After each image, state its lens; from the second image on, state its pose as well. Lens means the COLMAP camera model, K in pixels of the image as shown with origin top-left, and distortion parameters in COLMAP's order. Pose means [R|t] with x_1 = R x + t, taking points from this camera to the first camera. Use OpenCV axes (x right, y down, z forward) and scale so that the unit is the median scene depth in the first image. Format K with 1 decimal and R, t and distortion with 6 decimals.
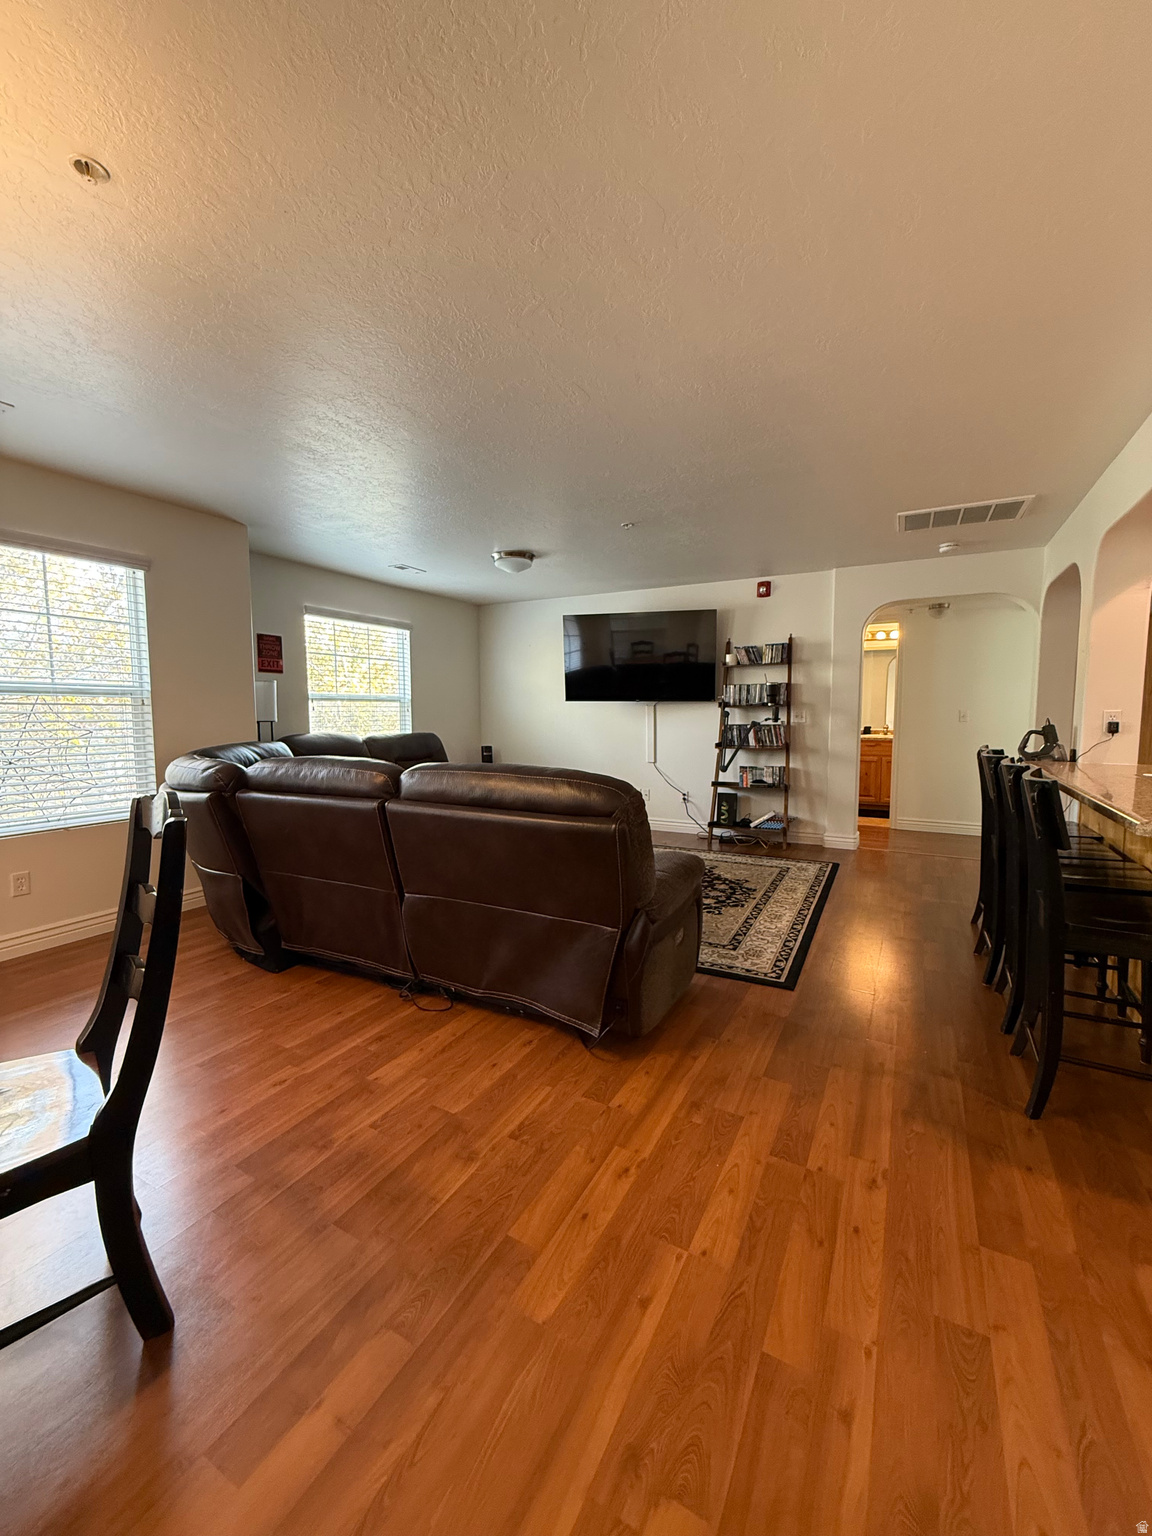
lens RADIAL K [[612.7, 0, 576.4], [0, 612.7, 767.1], [0, 0, 1]] dist [-0.000565, 0.000441]
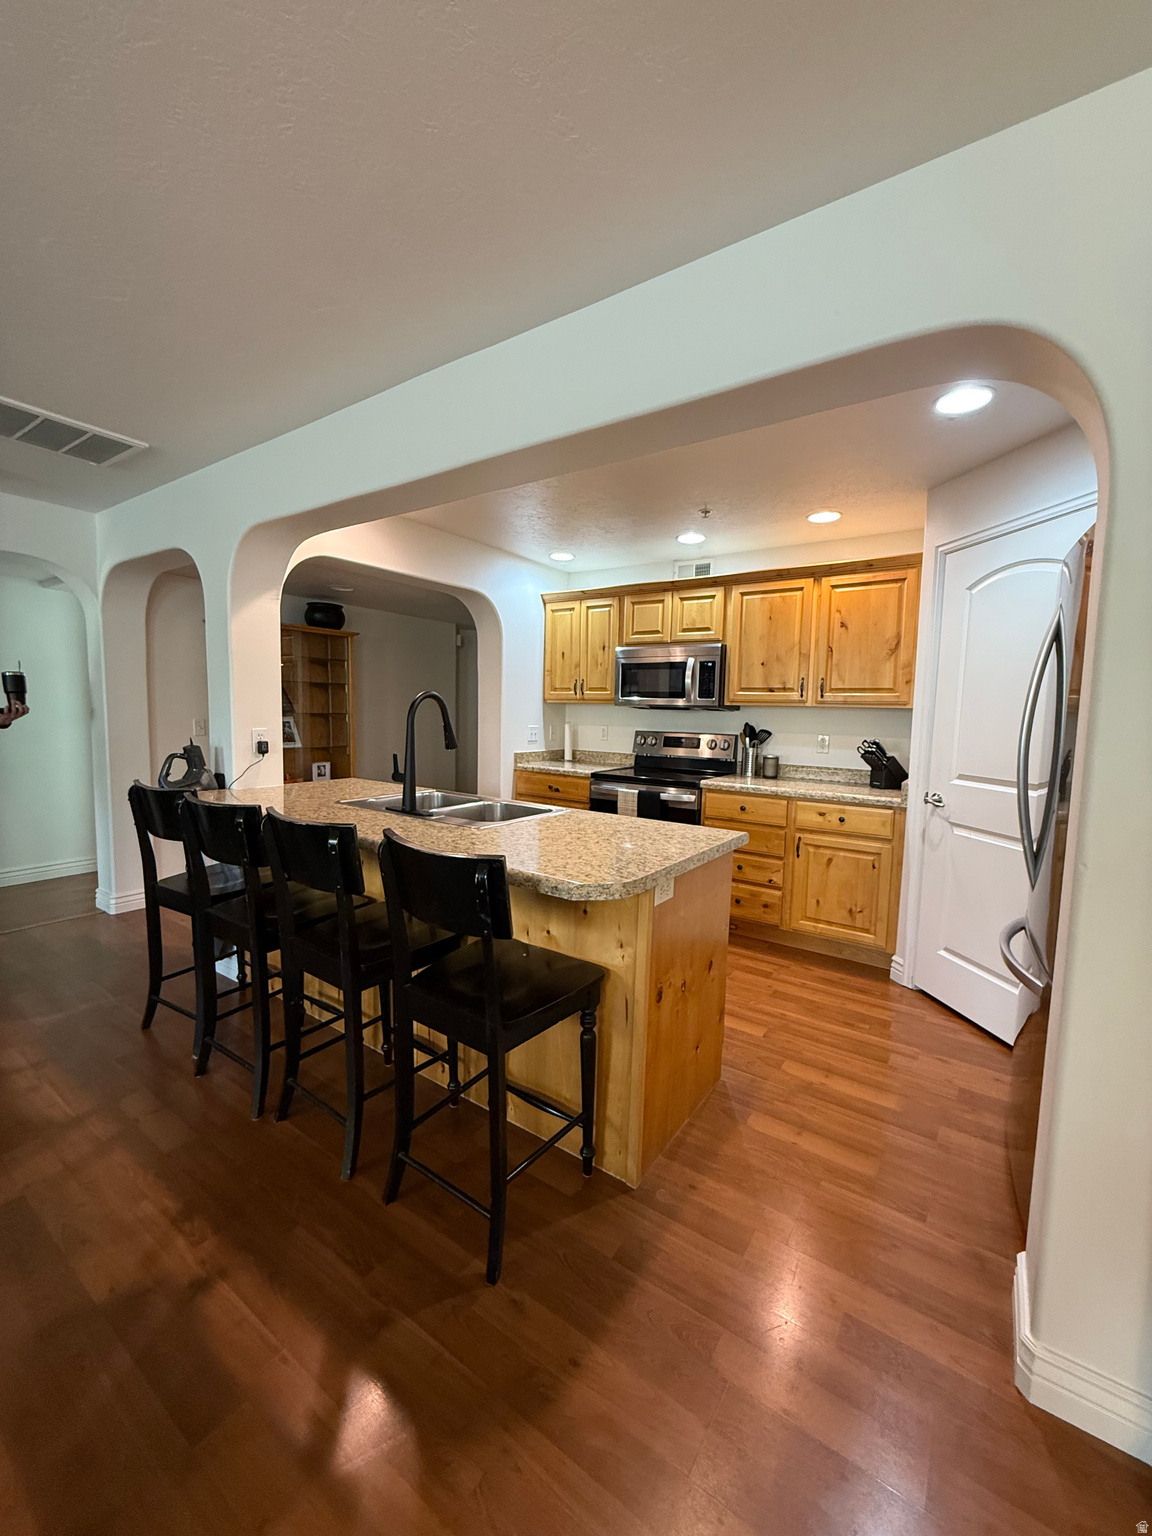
lens RADIAL K [[612.7, 0, 577.9], [0, 612.7, 766.1], [0, 0, 1]] dist [-0.000565, 0.000441]
pose [[0.101984, -0.088623, 0.990831, 0.013777], [0.067358, 0.994353, 0.082005, -0.055373], [-0.992503, 0.058377, 0.107378, 0.304882]]
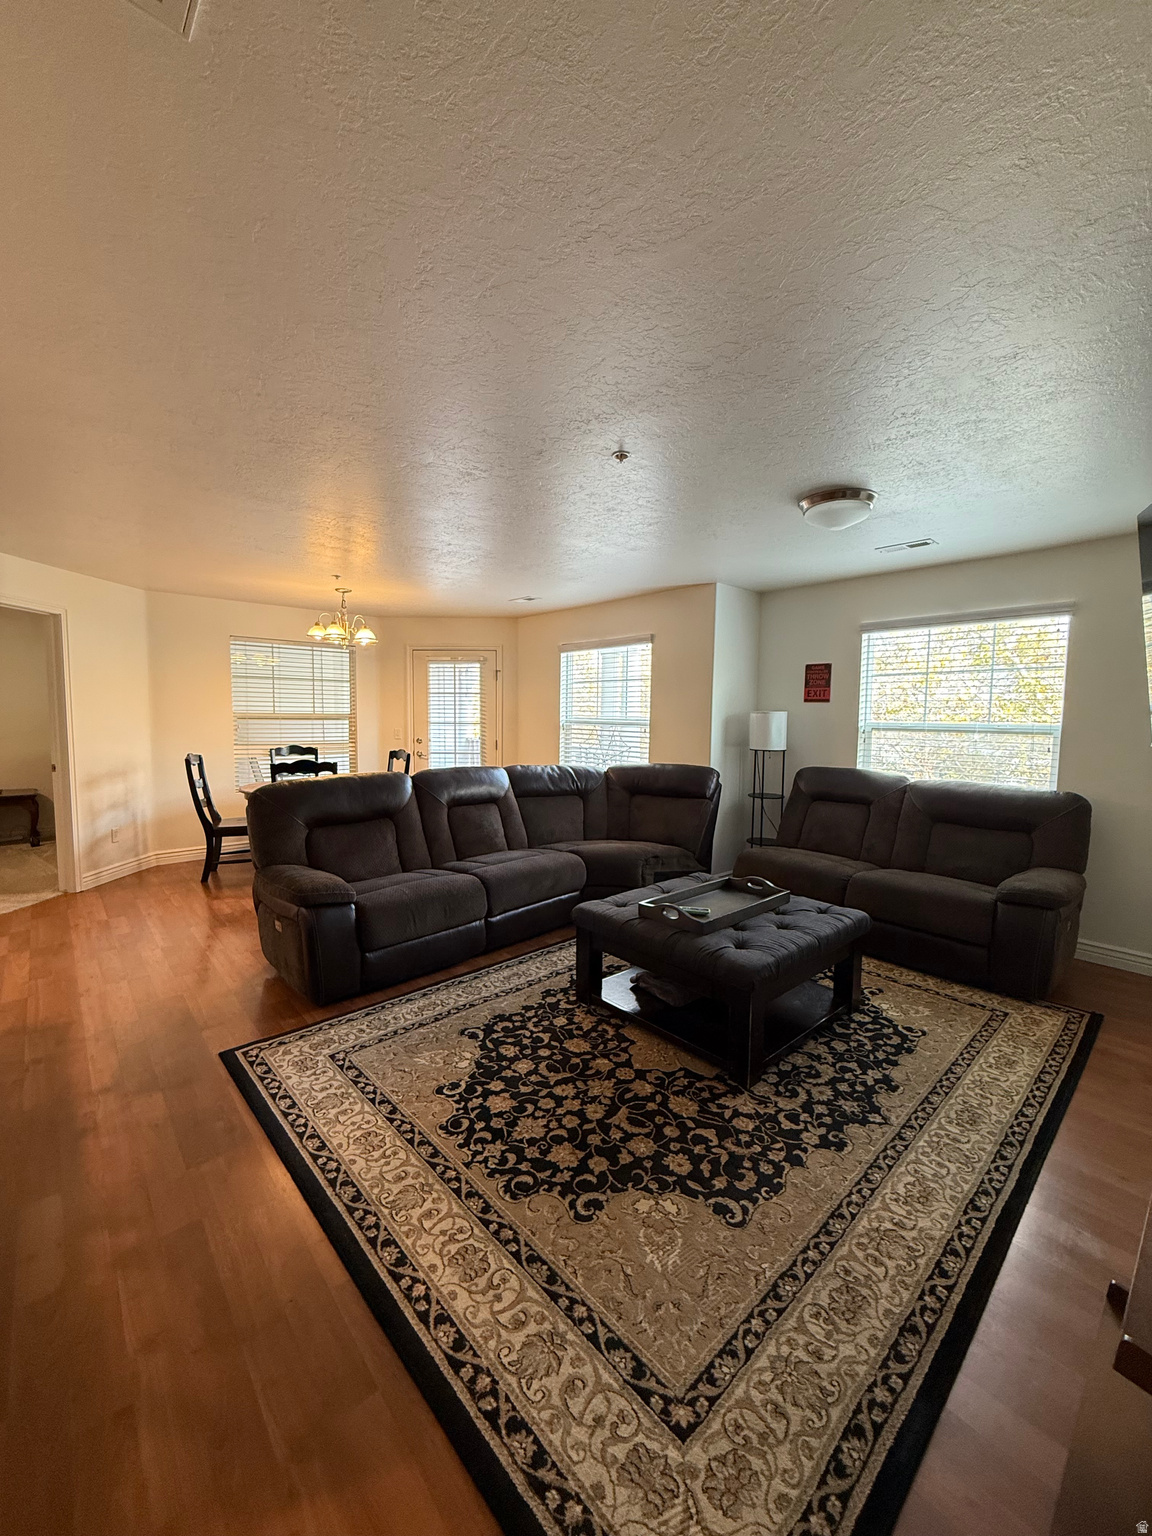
lens RADIAL K [[612.7, 0, 578.4], [0, 612.7, 760.5], [0, 0, 1]] dist [-0.000565, 0.000441]
pose [[-0.340970, 0.069132, -0.937529, 0.584886], [-0.097476, 0.989317, 0.108401, -0.135735], [0.935007, 0.128348, -0.330589, 1.018536]]
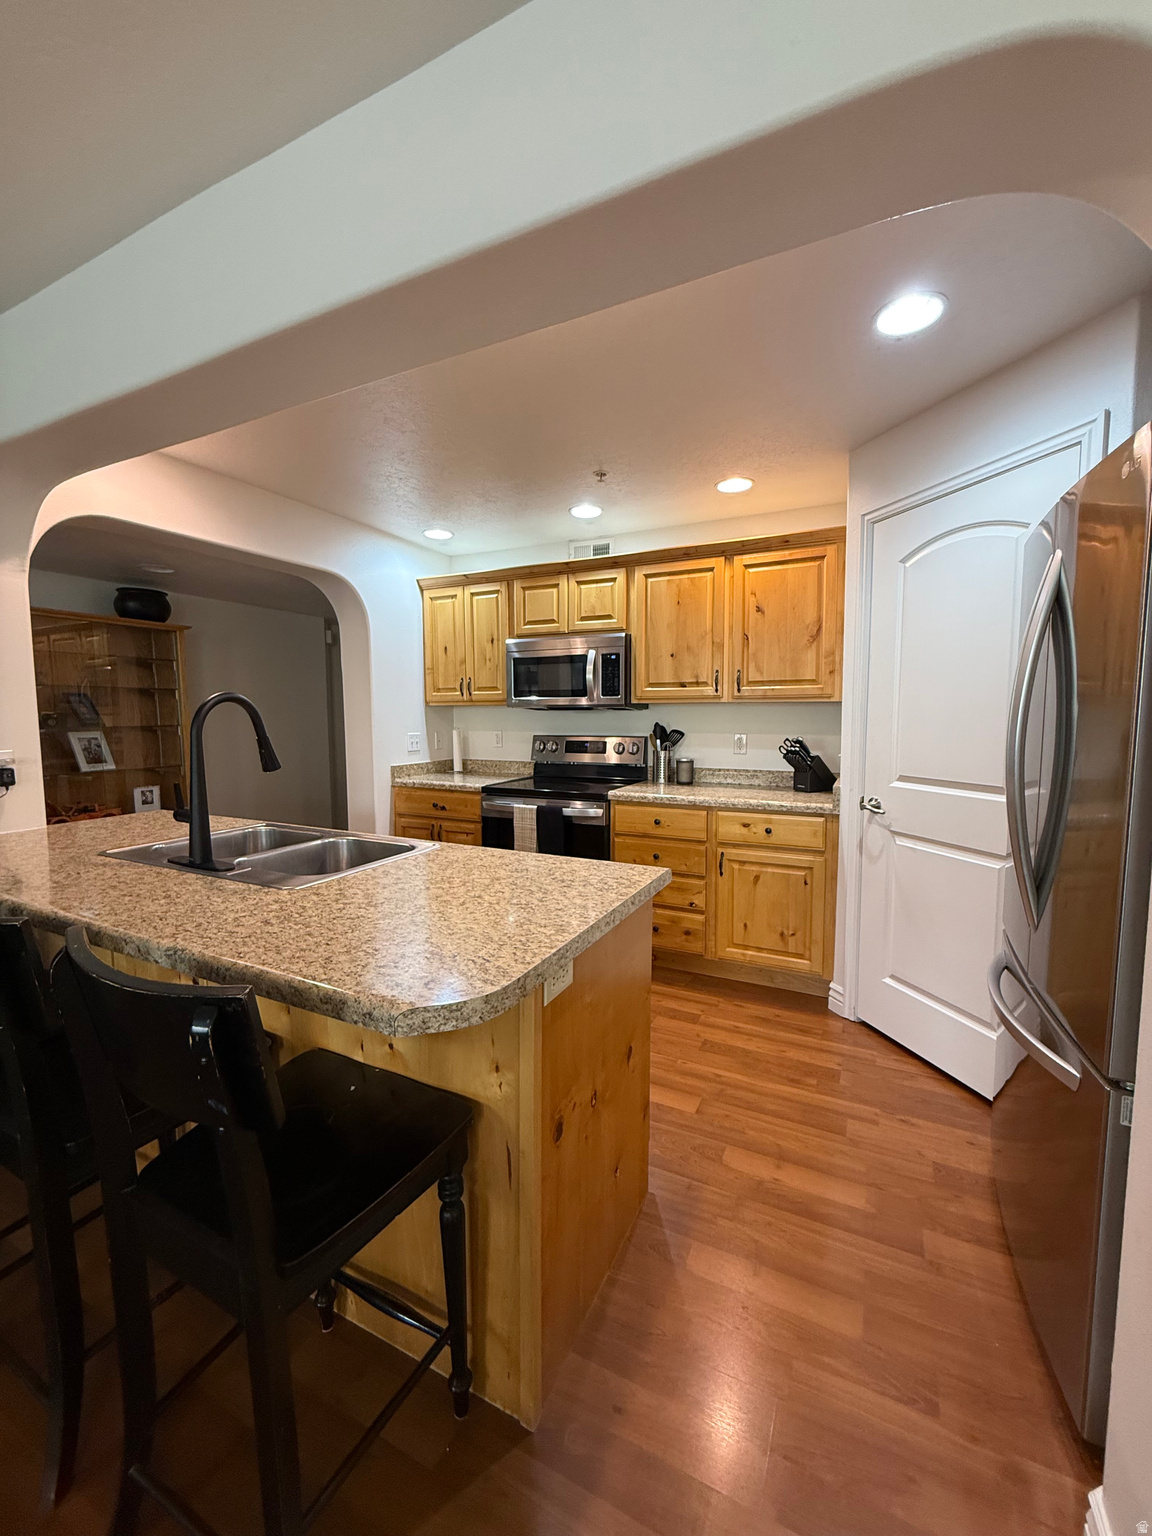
lens RADIAL K [[612.7, 0, 577.3], [0, 612.7, 765.6], [0, 0, 1]] dist [-0.000565, 0.000441]
pose [[-0.046579, -0.084344, 0.995347, 0.138836], [0.094159, 0.991622, 0.088435, -0.053148], [-0.994467, 0.097840, -0.038247, 0.291037]]
